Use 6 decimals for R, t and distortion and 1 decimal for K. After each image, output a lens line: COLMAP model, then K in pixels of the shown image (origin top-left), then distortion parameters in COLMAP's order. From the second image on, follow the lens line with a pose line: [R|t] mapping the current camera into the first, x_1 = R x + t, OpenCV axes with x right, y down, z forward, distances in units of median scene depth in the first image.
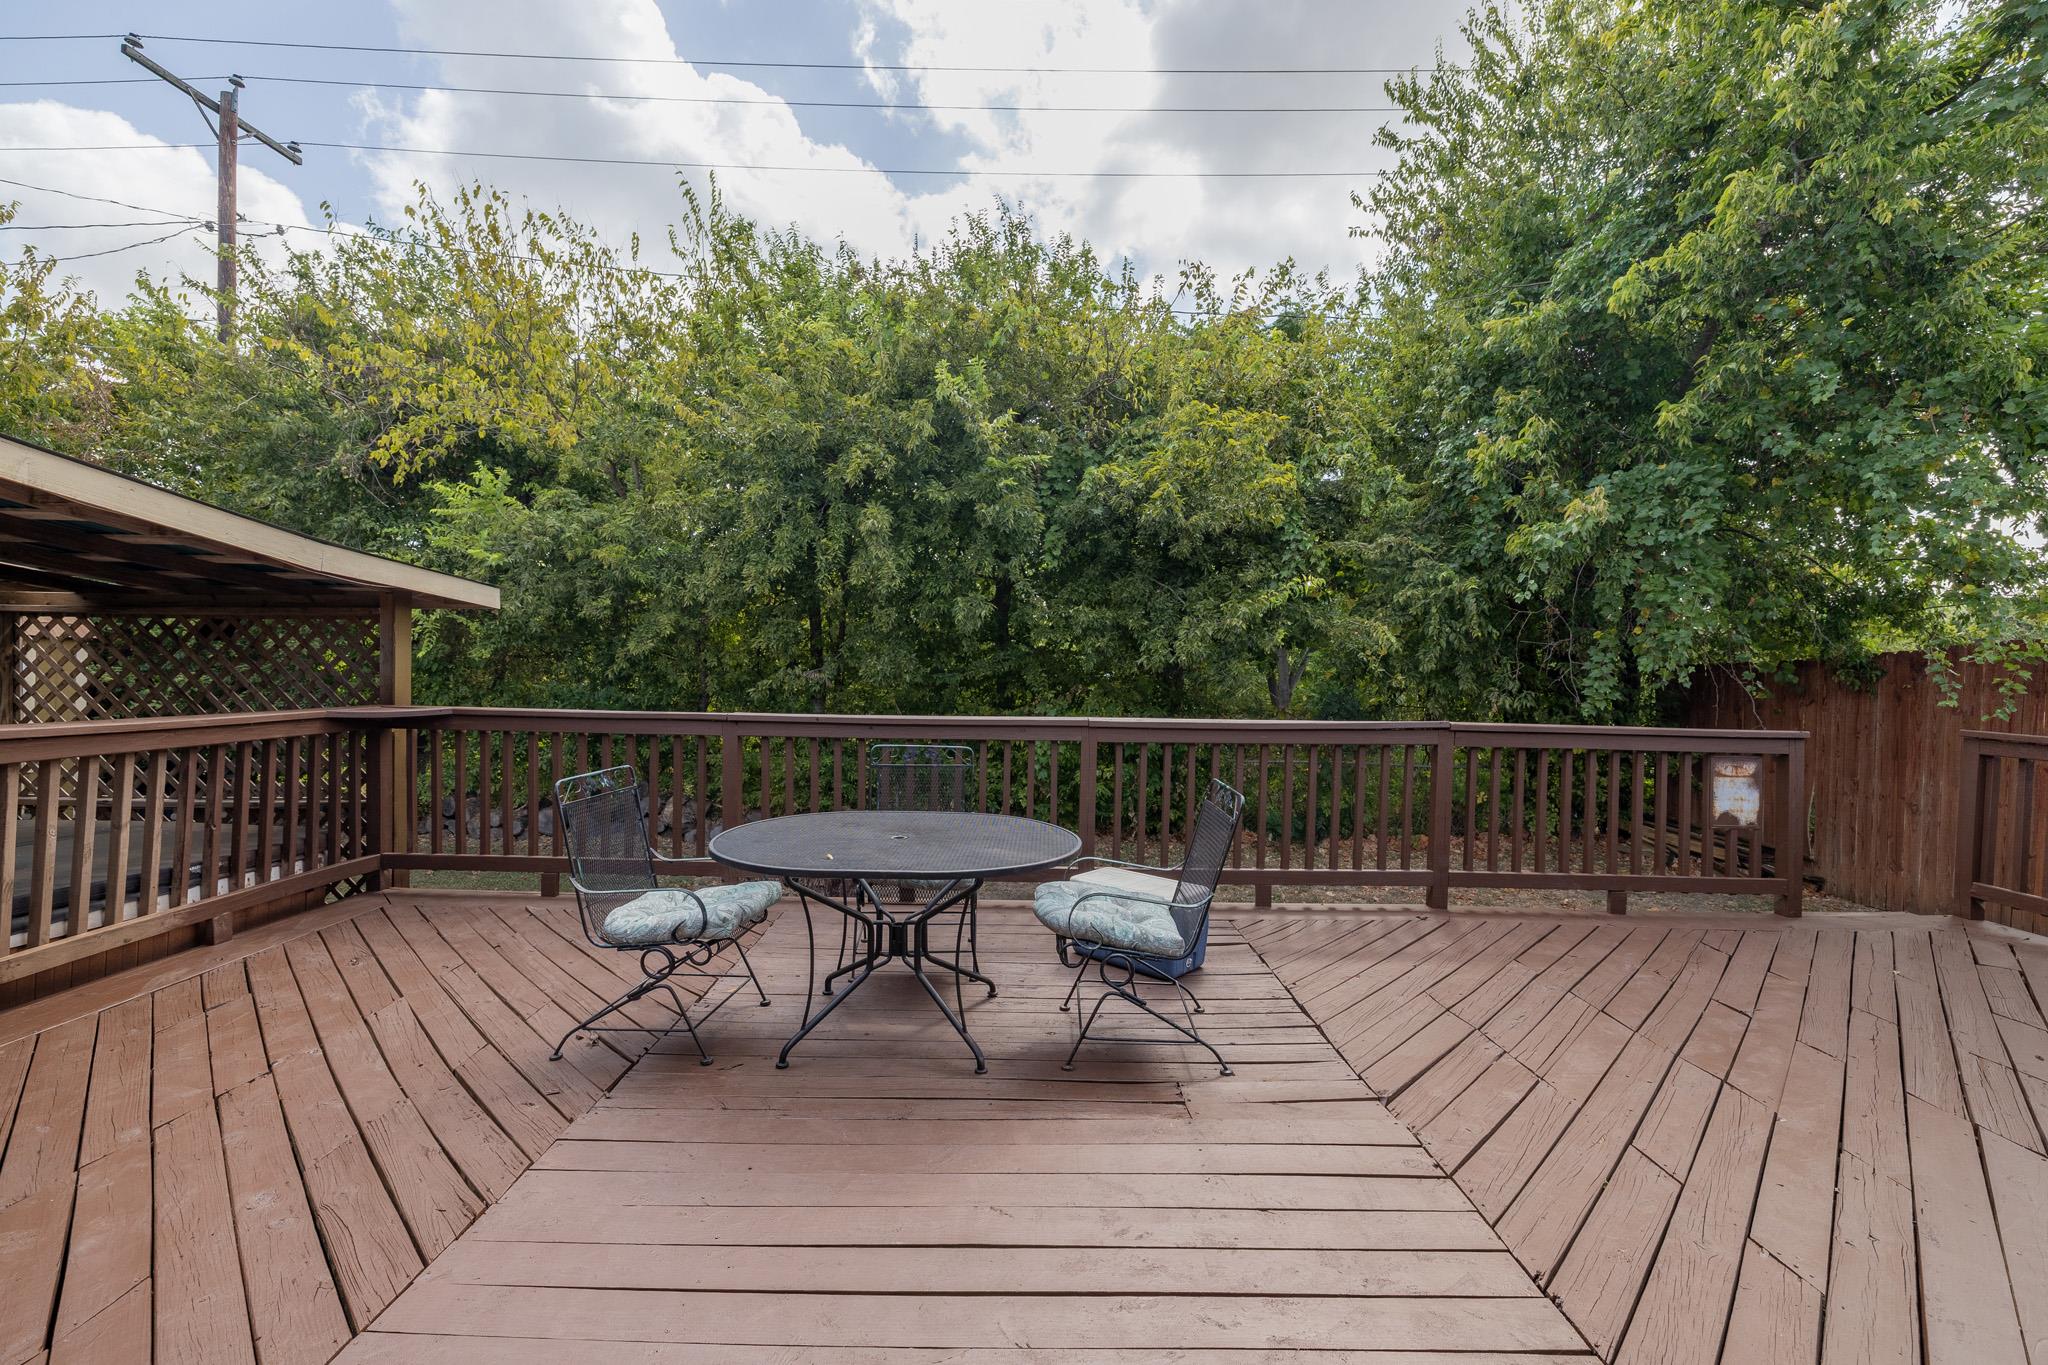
lens RADIAL K [[856.0, 0, 1027.2], [0, 856.0, 693.3], [0, 0, 1]] dist [0.010779, -0.000583]
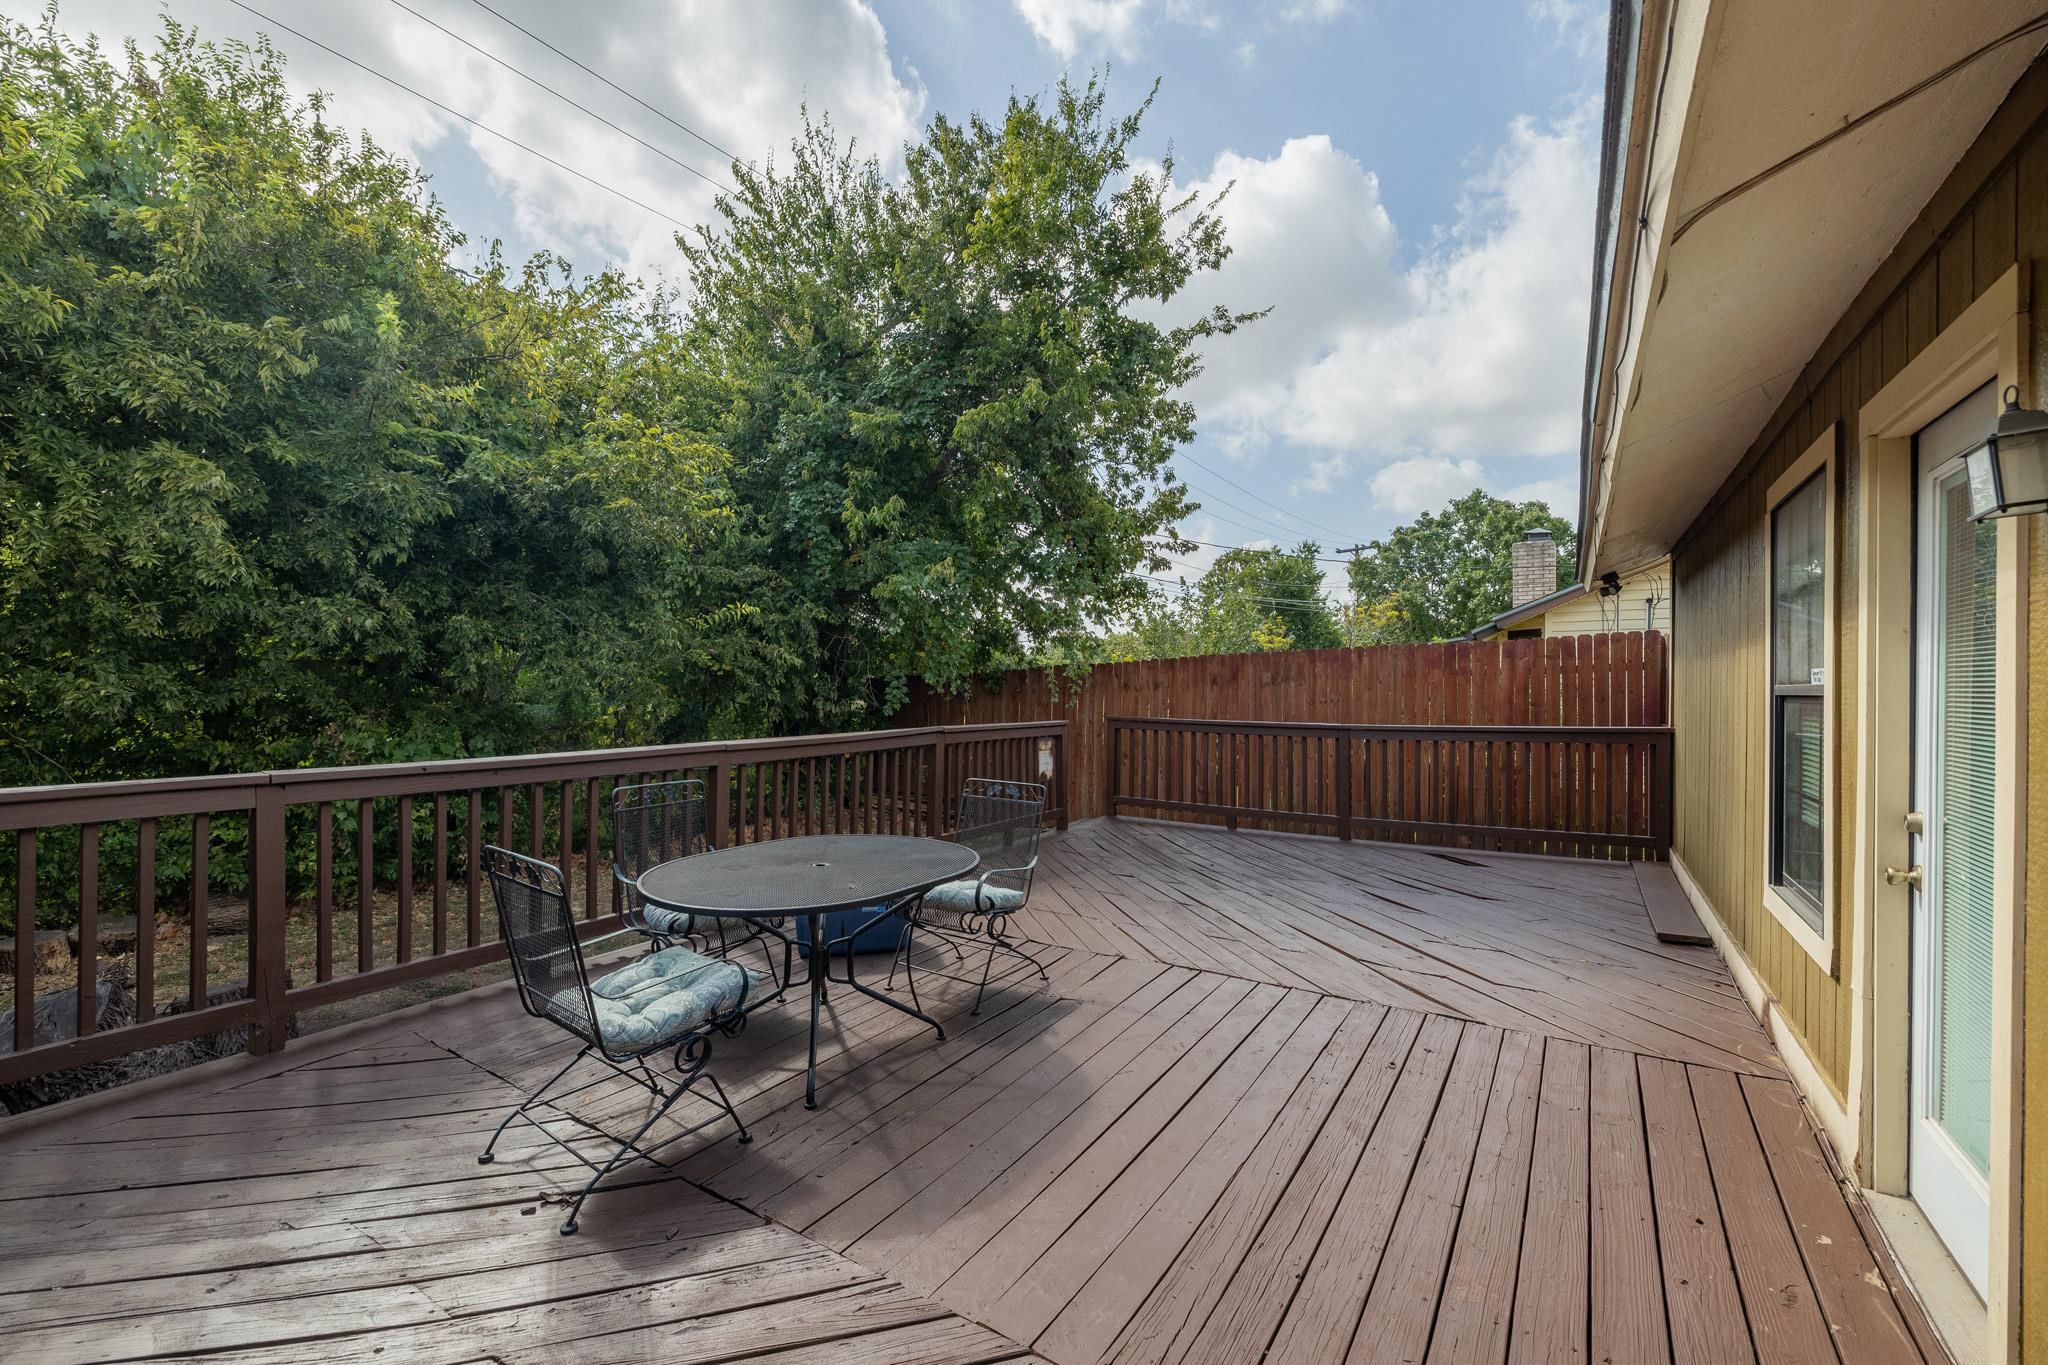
lens RADIAL K [[856.0, 0, 1033.4], [0, 856.0, 679.4], [0, 0, 1]] dist [0.010779, -0.000583]
pose [[0.517997, -0.009870, 0.855325, -0.400707], [0.017292, 0.999850, 0.001065, -0.028198], [-0.855208, 0.014239, 0.518090, 0.099496]]
